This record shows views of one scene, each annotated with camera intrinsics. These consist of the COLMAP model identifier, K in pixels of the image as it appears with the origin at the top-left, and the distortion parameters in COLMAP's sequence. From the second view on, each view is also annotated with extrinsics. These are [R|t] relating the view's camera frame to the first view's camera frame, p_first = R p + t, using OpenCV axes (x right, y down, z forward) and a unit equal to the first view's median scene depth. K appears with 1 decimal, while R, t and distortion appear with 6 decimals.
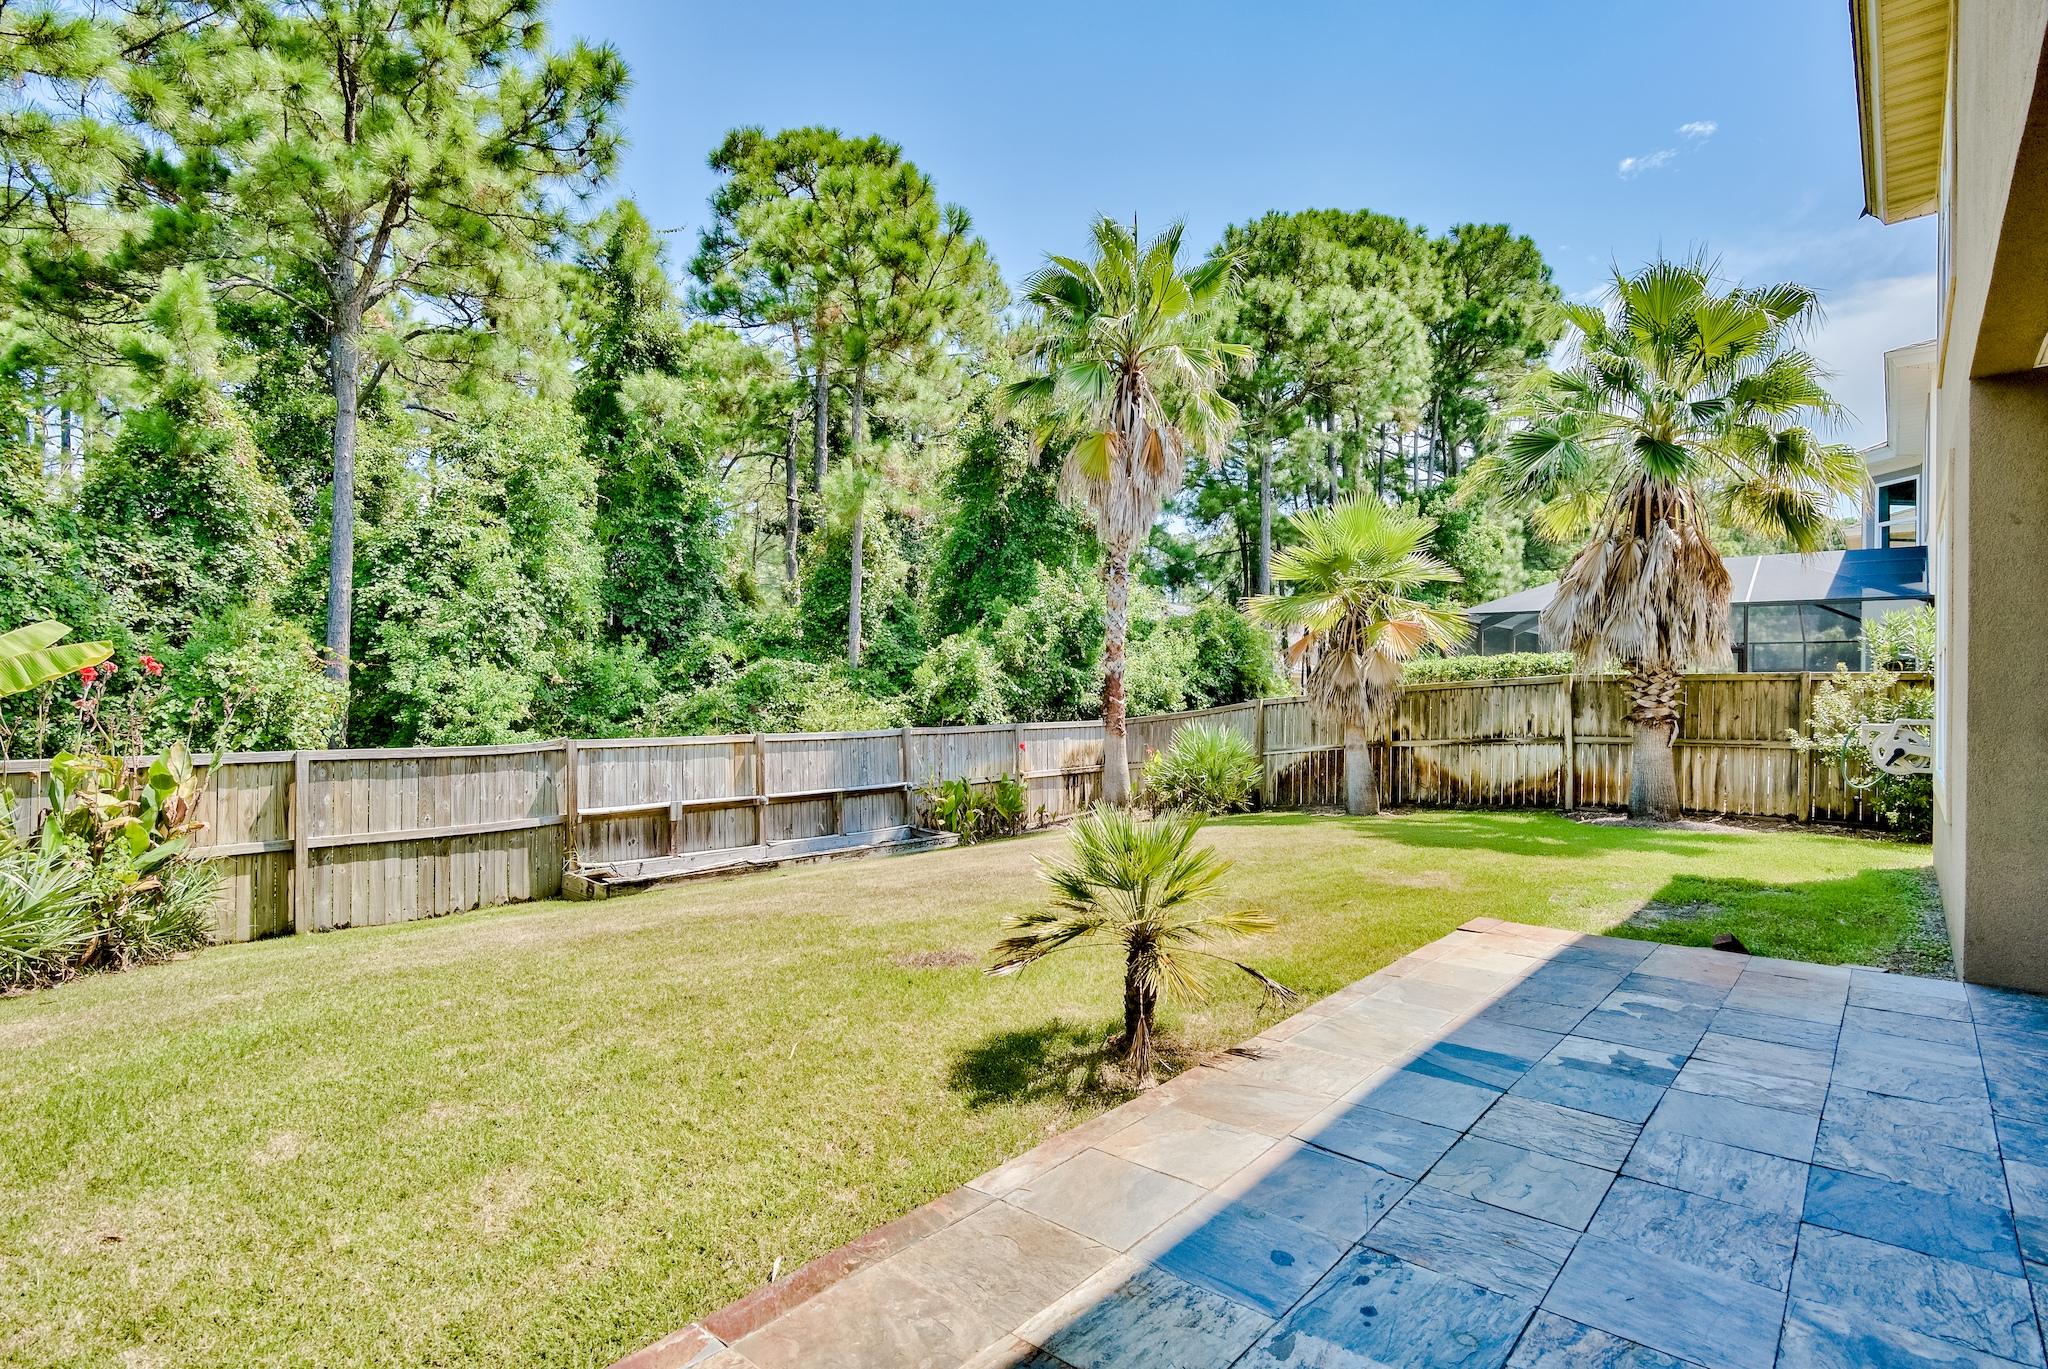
lens RADIAL K [[1019.1, 0, 1024.9], [0, 1019.1, 697.0], [0, 0, 1]] dist [-0.004572, -0.001123]
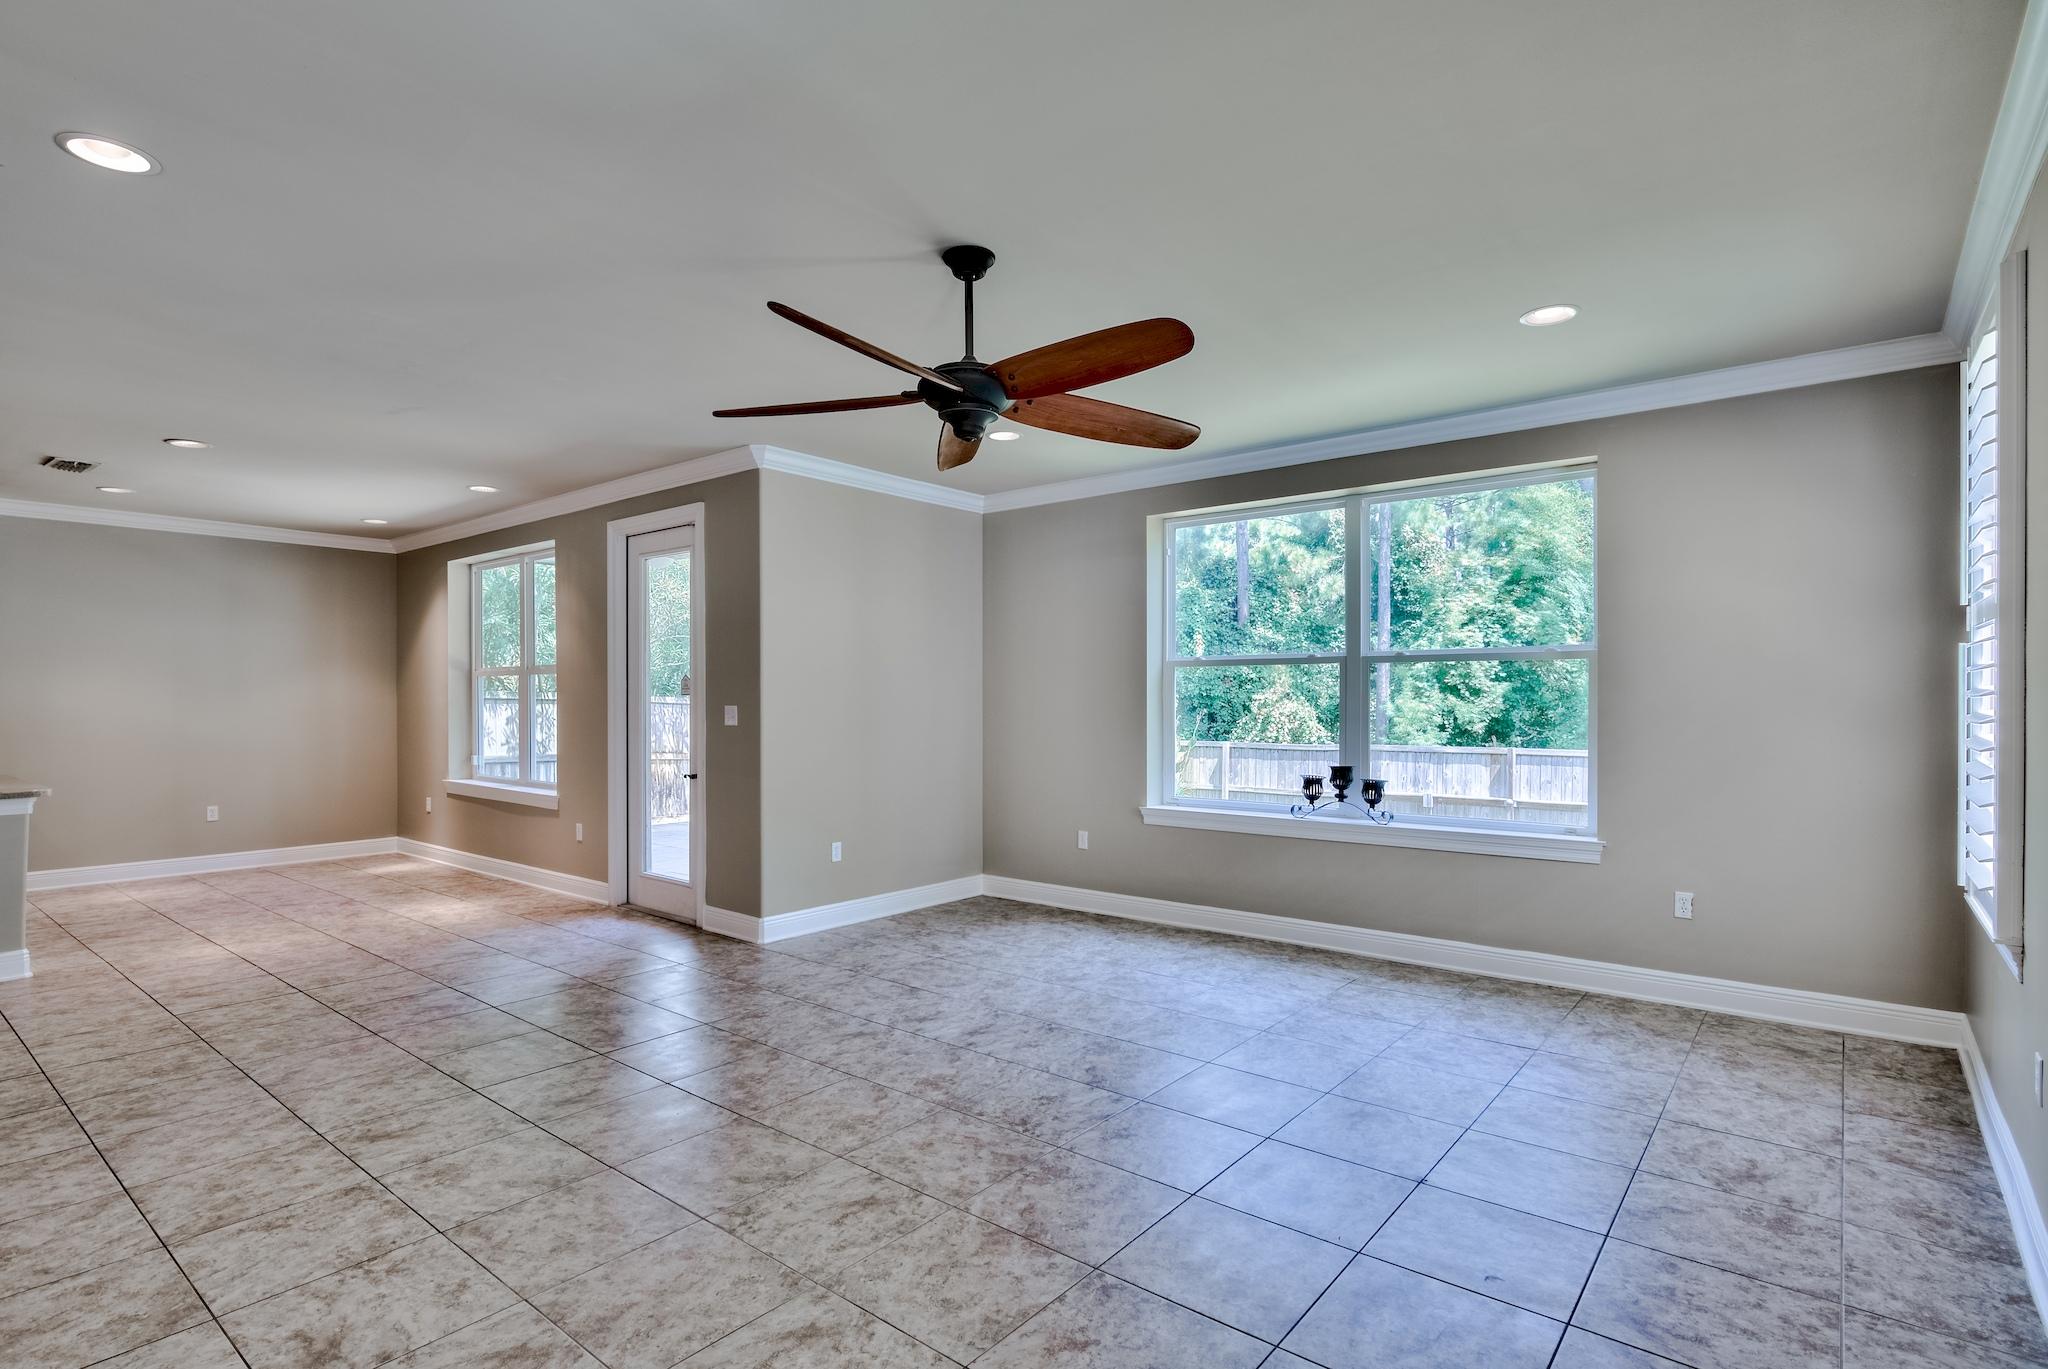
lens RADIAL K [[1019.1, 0, 1024.9], [0, 1019.1, 697.0], [0, 0, 1]] dist [-0.004572, -0.001123]
pose [[0.026454, -0.014679, -0.999542, 1.150282], [-0.006161, 0.999871, -0.014847, -0.002693], [0.999631, 0.006551, 0.026360, 0.489043]]
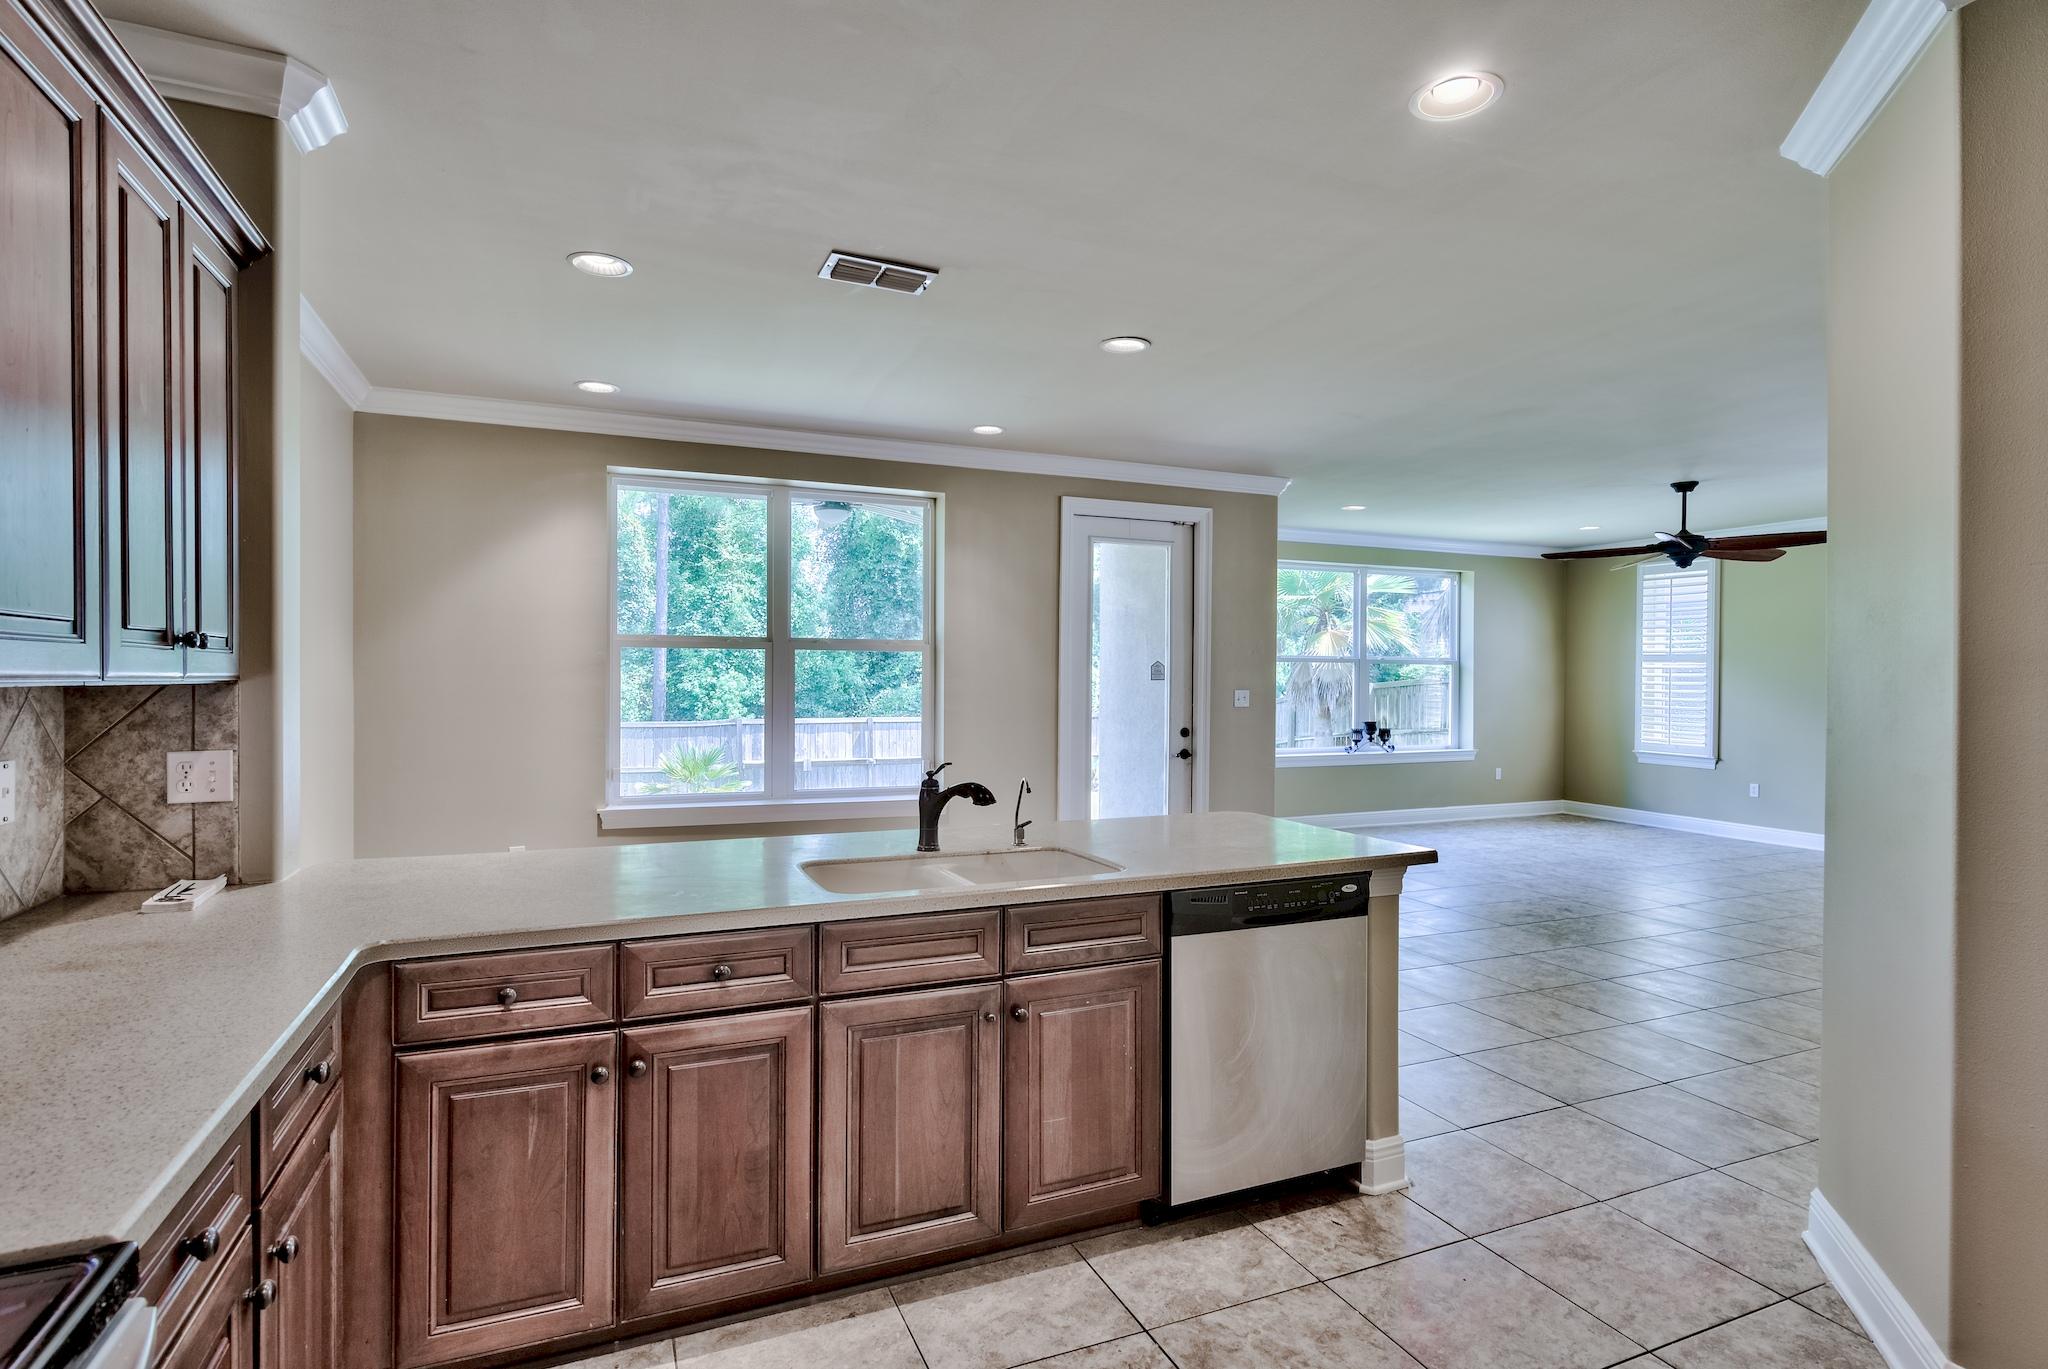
lens RADIAL K [[1009.2, 0, 1042.7], [0, 1009.2, 689.6], [0, 0, 1]] dist [0.017344, -0.000097]
pose [[0.902648, -0.000763, -0.430380, 0.754030], [0.001275, 0.999999, 0.000901, -0.006521], [0.430379, -0.001362, 0.902647, -0.293175]]
